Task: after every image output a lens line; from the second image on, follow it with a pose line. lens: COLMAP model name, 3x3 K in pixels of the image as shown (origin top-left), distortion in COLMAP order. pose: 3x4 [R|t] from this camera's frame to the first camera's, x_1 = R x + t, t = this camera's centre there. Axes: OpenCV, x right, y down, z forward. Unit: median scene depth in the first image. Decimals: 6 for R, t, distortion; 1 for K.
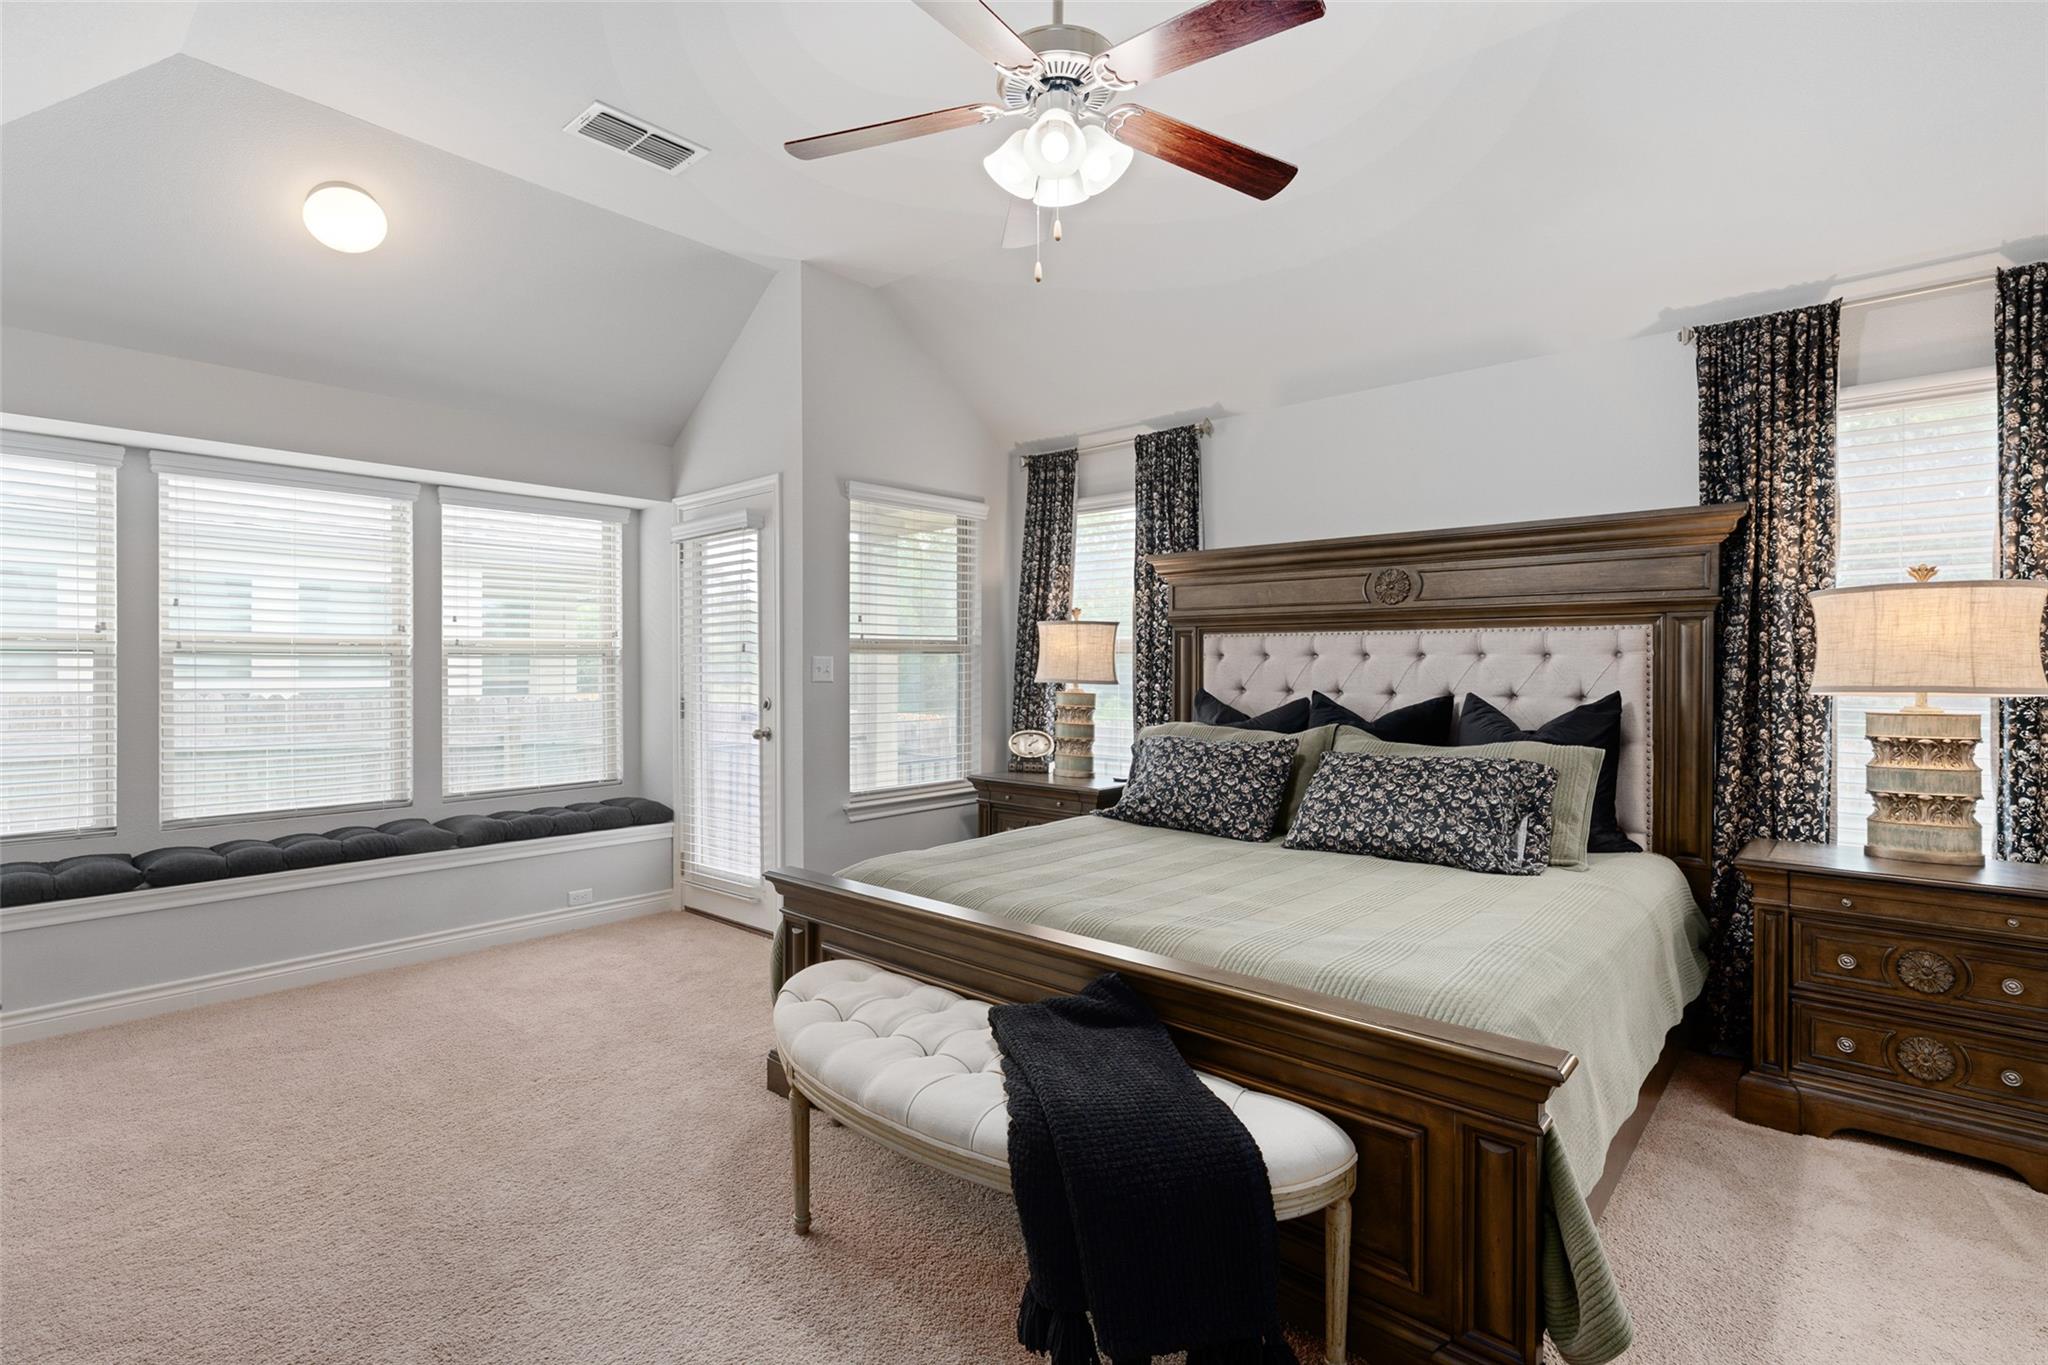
lens RADIAL K [[981.4, 0, 1017.9], [0, 981.4, 676.5], [0, 0, 1]] dist [0.004115, 0.000164]
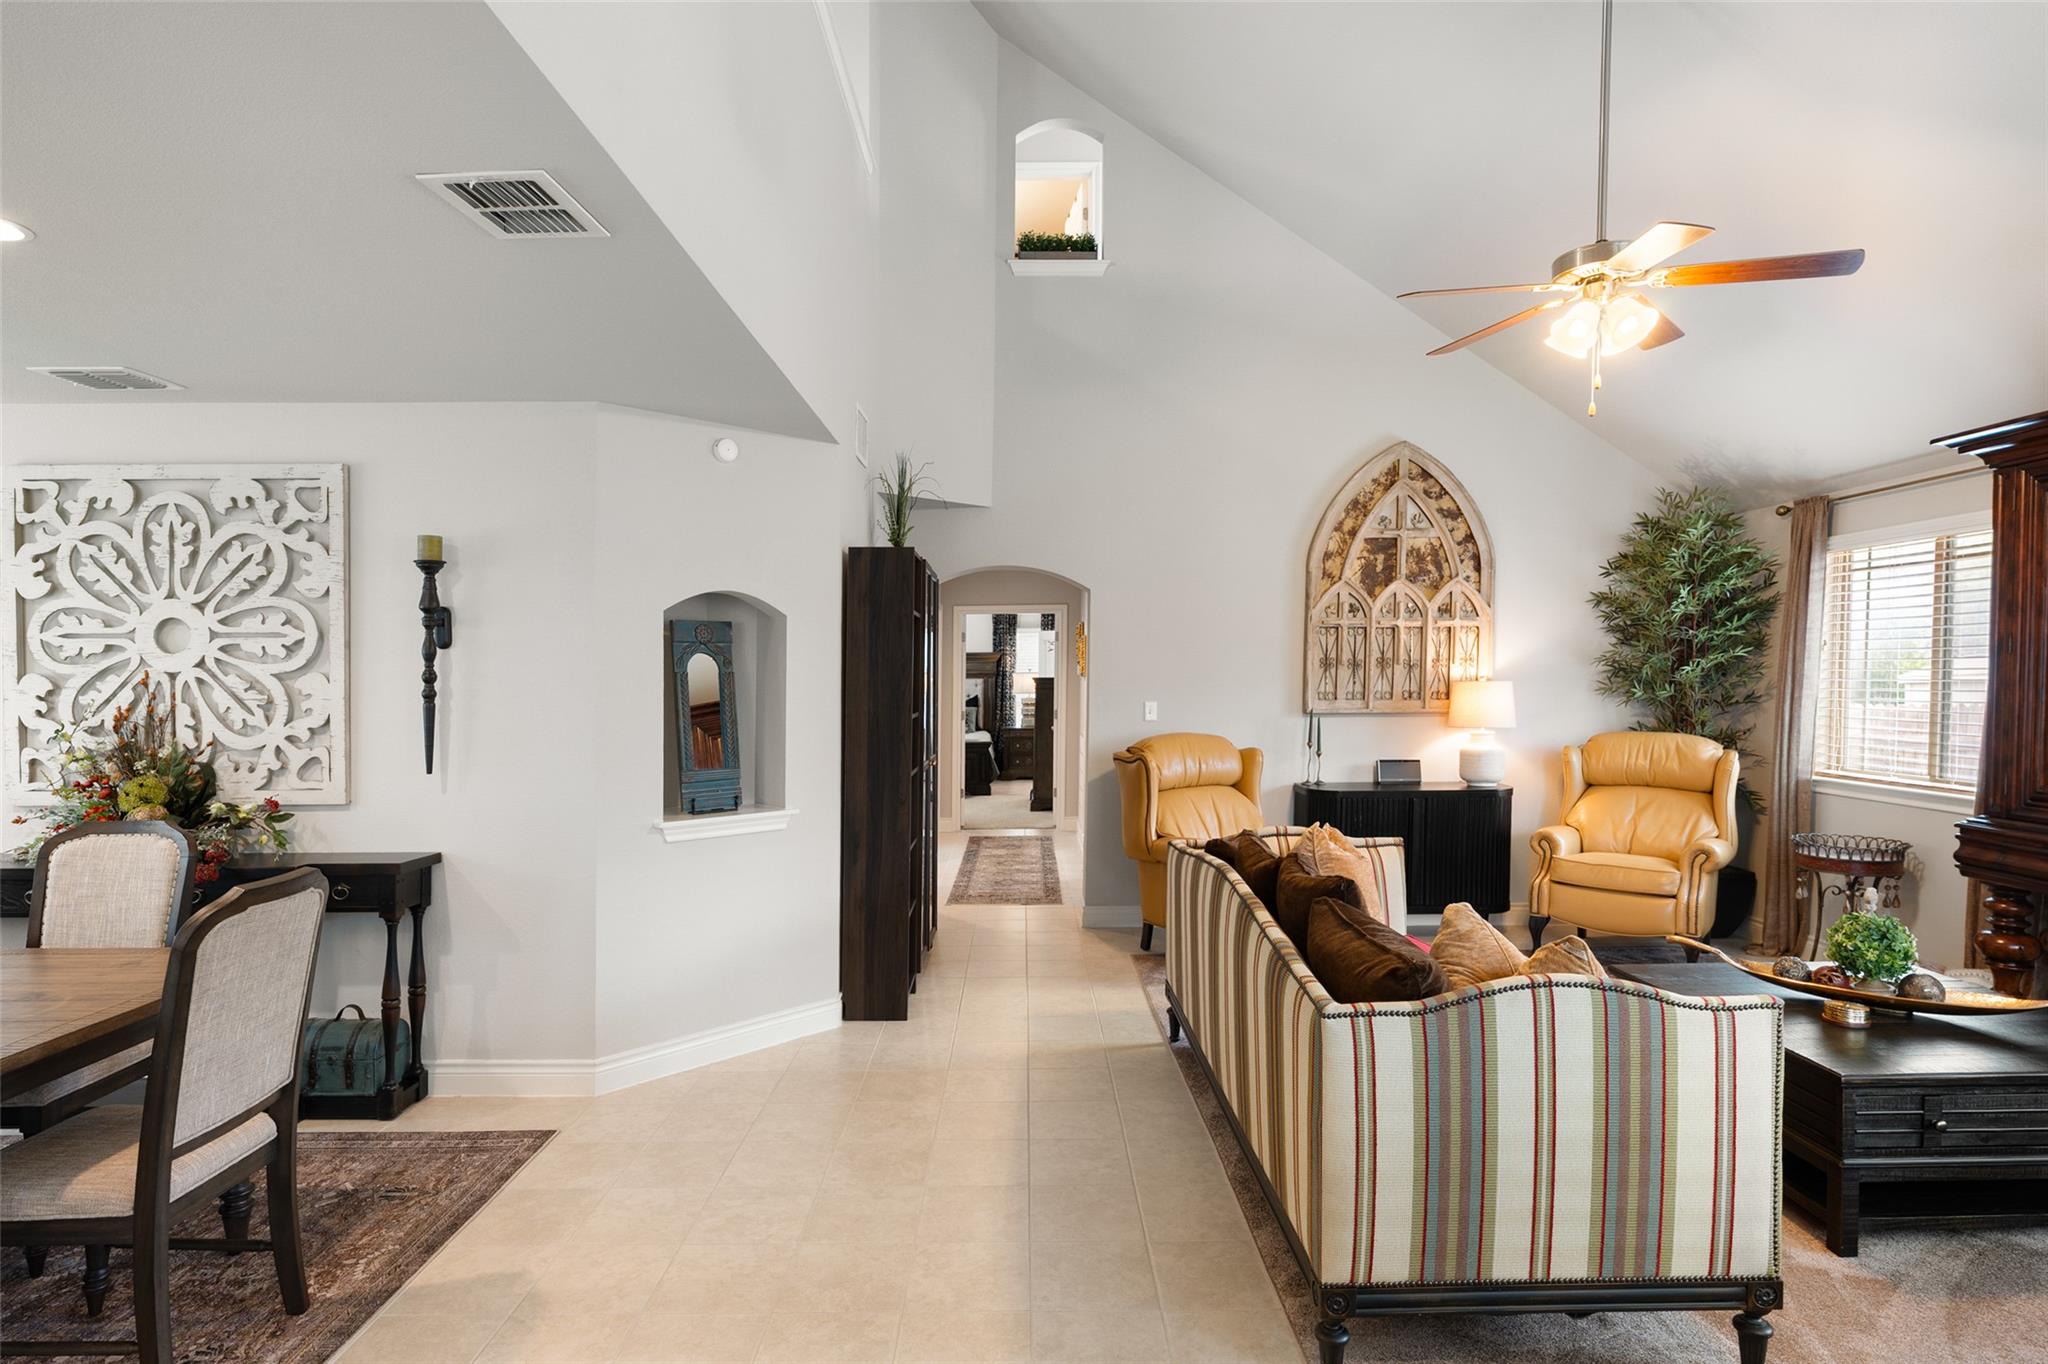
lens RADIAL K [[1116.0, 0, 1027.4], [0, 1116.0, 660.6], [0, 0, 1]] dist [0.004135, -0.000807]
pose [[0.765548, -0.003529, 0.643369, -2.380438], [0.000306, 0.999987, 0.005121, -0.158478], [-0.643378, -0.003724, 0.765539, -2.898176]]
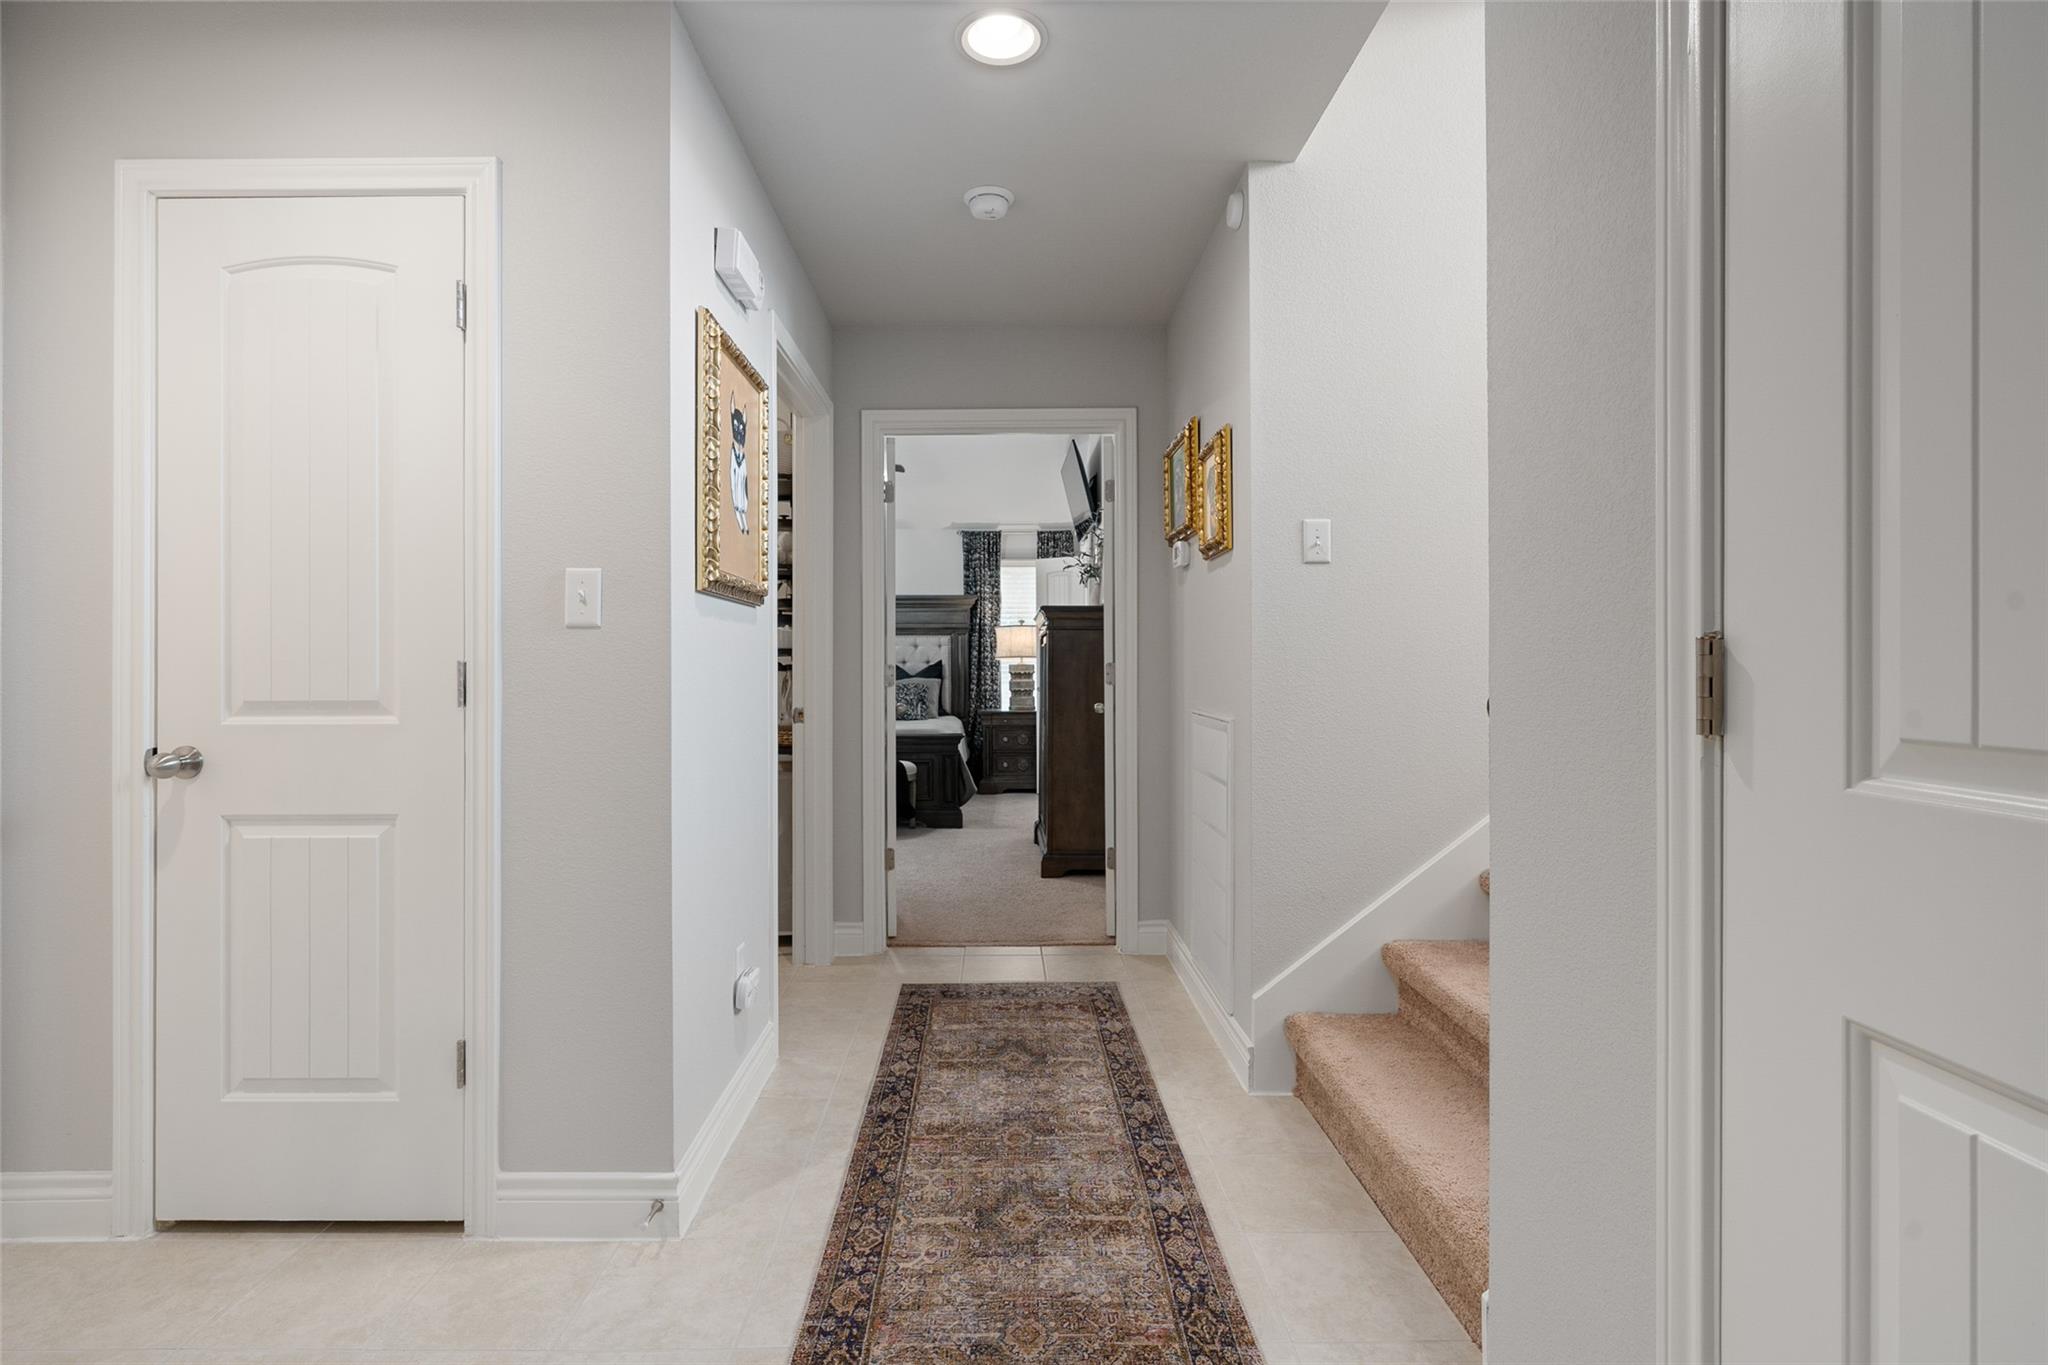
lens RADIAL K [[884.0, 0, 1018.0], [0, 884.0, 662.2], [0, 0, 1]] dist [-0.002474, -0.000038]
pose [[0.748791, -0.008250, 0.662755, -0.885765], [0.008605, 0.999959, 0.002726, 0.017462], [-0.662750, 0.003661, 0.748832, -1.017208]]
